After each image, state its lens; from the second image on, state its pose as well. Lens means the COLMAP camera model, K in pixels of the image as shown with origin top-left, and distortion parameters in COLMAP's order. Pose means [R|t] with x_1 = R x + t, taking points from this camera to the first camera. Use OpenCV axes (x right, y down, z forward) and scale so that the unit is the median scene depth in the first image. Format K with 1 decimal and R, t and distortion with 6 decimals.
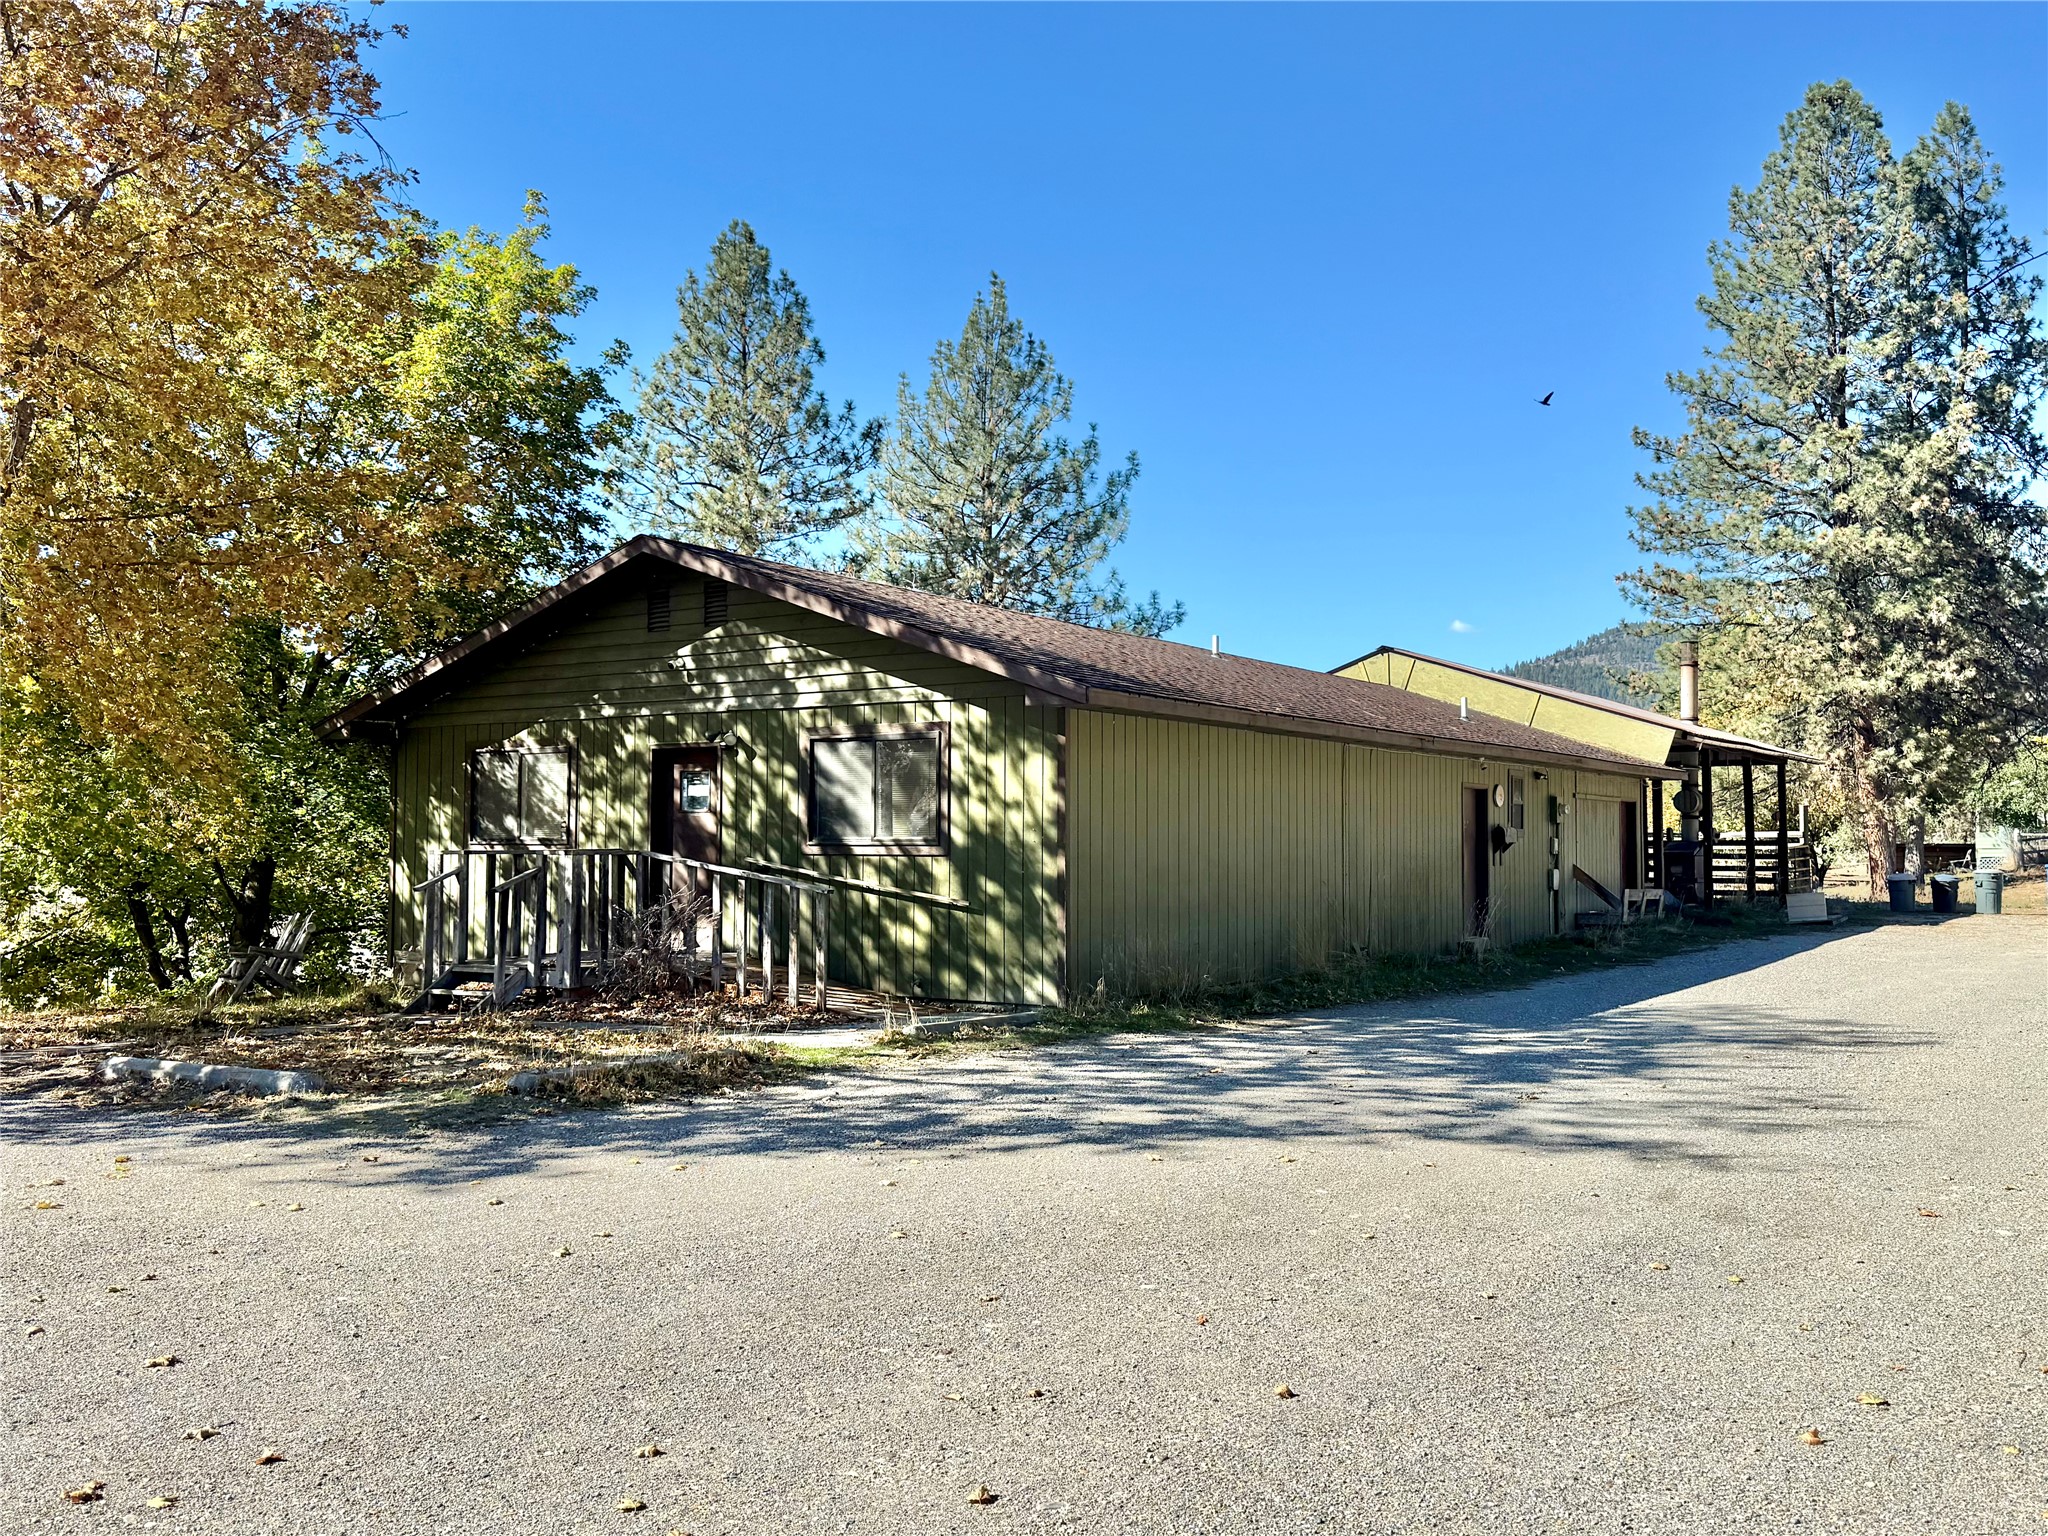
lens RADIAL K [[1757.4, 0, 1036.7], [0, 1757.4, 761.3], [0, 0, 1]] dist [0.078395, -0.013160]
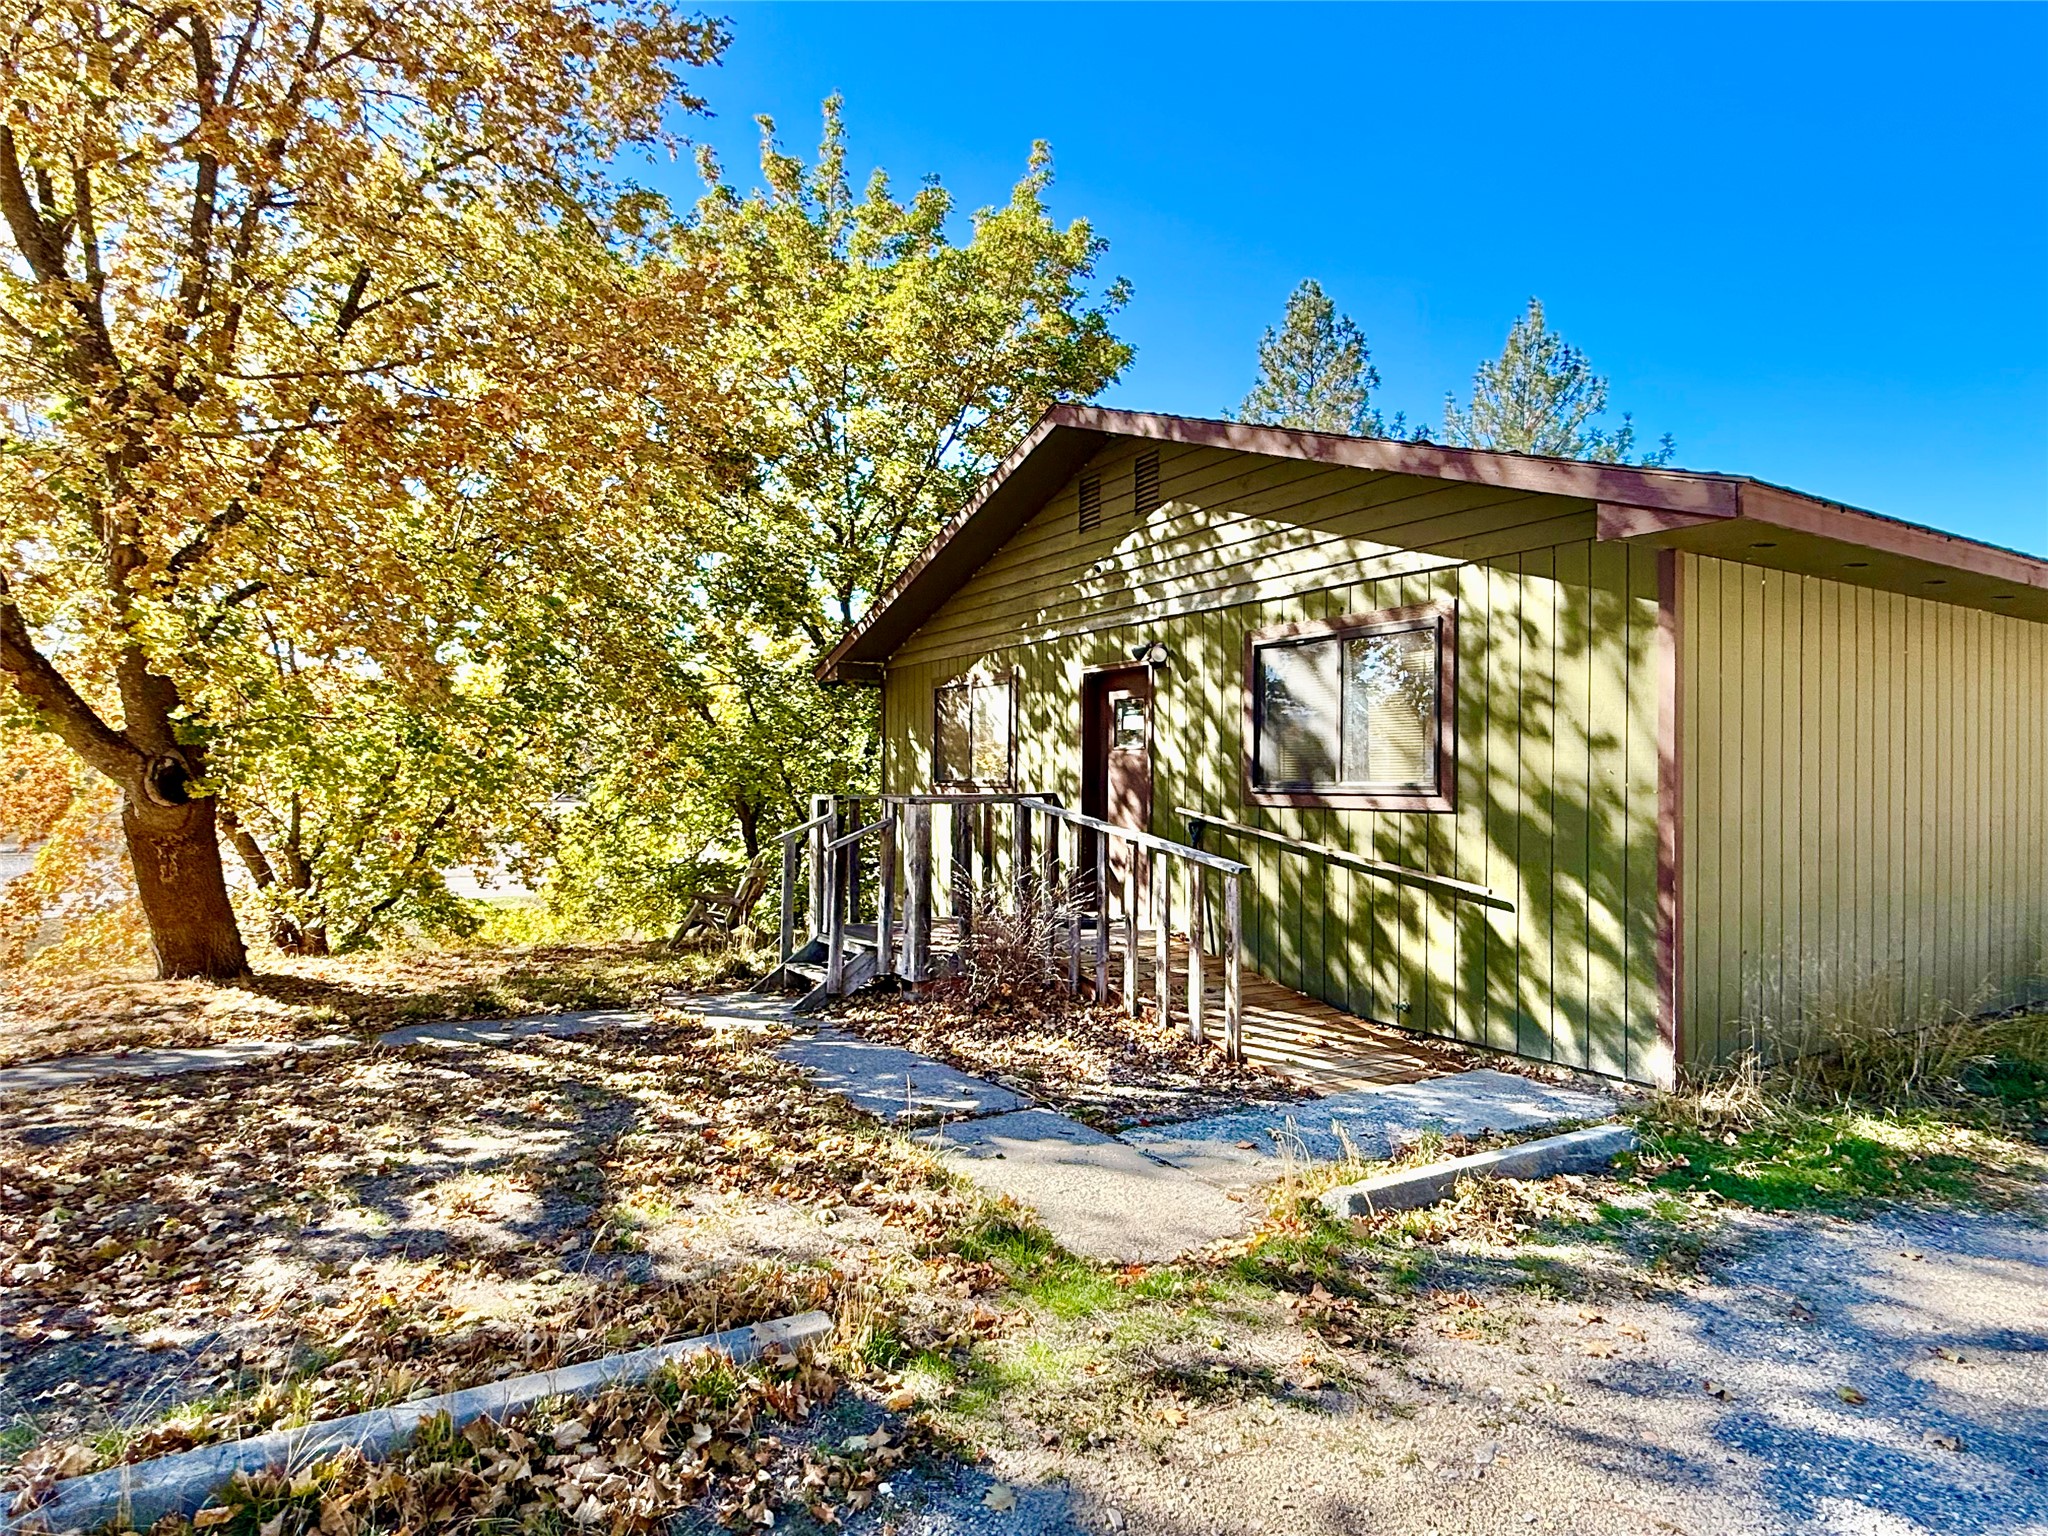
lens RADIAL K [[1158.6, 0, 1025.8], [0, 1158.6, 776.0], [0, 0, 1]] dist [-0.002797, 0.000615]
pose [[0.907893, 0.001284, -0.419200, -0.008170], [0.017123, 0.999047, 0.040144, 0.005607], [0.418852, -0.043624, 0.907006, 0.180682]]
